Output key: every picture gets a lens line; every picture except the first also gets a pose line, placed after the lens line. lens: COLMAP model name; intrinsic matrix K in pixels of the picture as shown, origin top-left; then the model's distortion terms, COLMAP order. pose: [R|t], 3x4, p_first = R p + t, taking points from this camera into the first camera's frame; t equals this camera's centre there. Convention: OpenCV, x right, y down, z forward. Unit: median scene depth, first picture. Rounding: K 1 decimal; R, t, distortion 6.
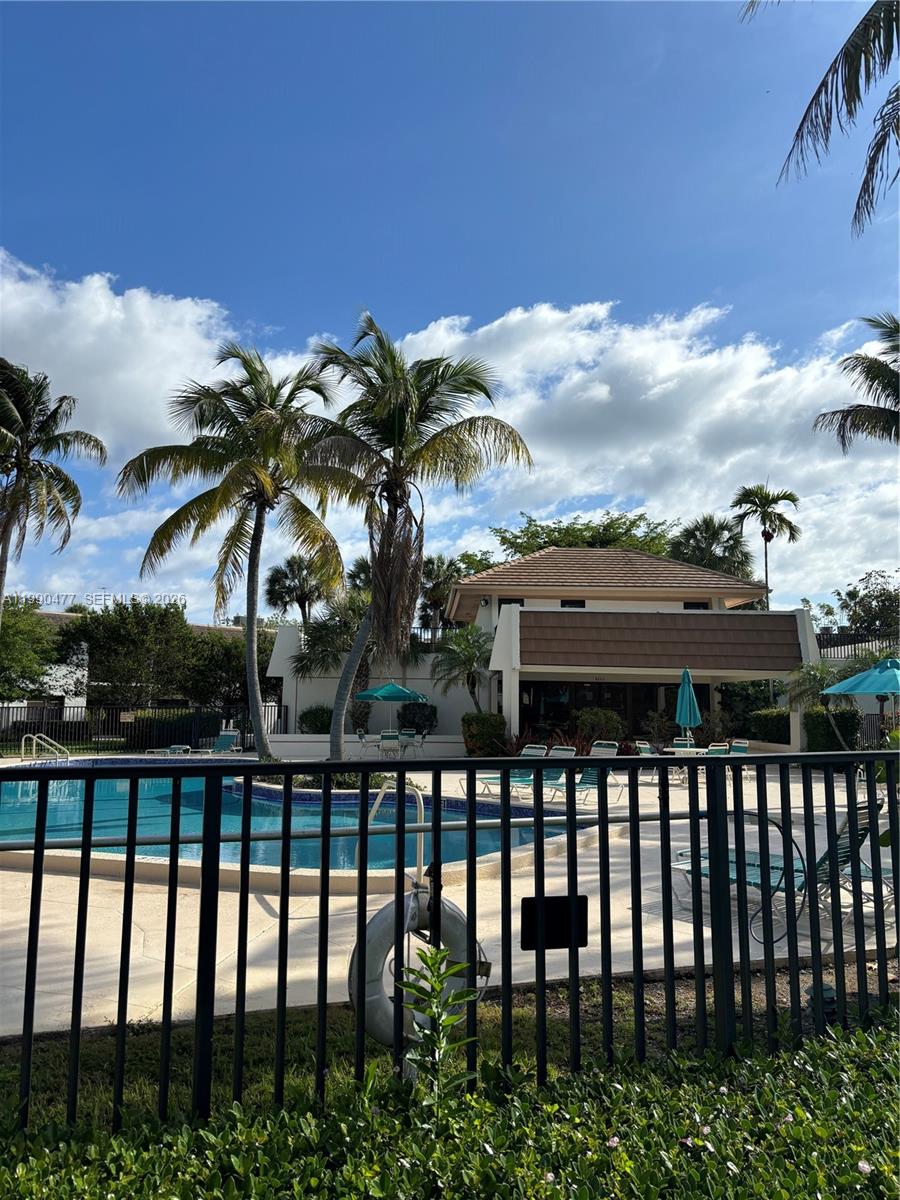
lens RADIAL K [[897.4, 0, 450.0], [0, 897.4, 600.0], [0, 0, 1]] dist [0.032546, -0.002362]
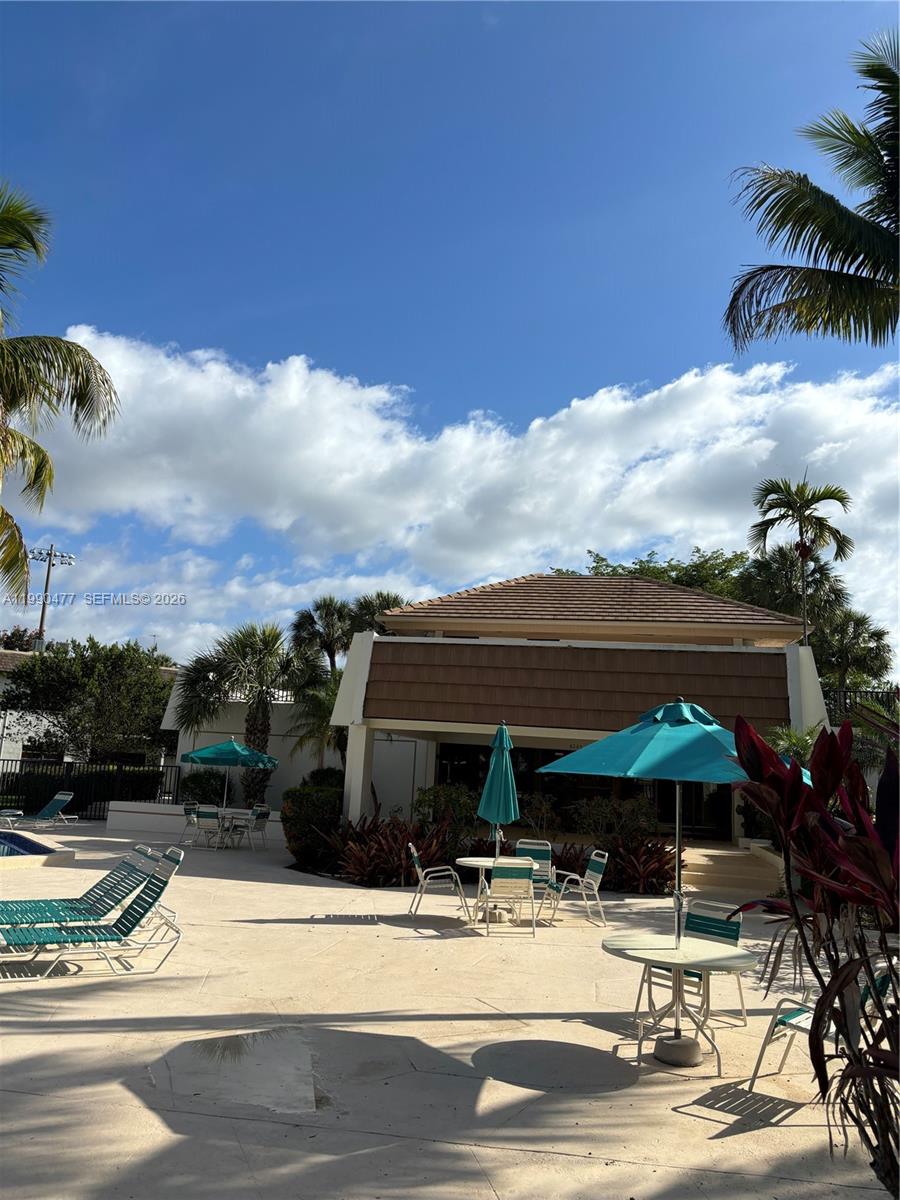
lens RADIAL K [[884.7, 0, 449.6], [0, 884.7, 586.6], [0, 0, 1]] dist [-0.062054, -0.000584]
pose [[0.978754, -0.007580, -0.204897, 0.122407], [-0.010659, 0.996084, -0.087764, 0.013060], [0.204760, 0.088083, 0.974841, 0.148541]]
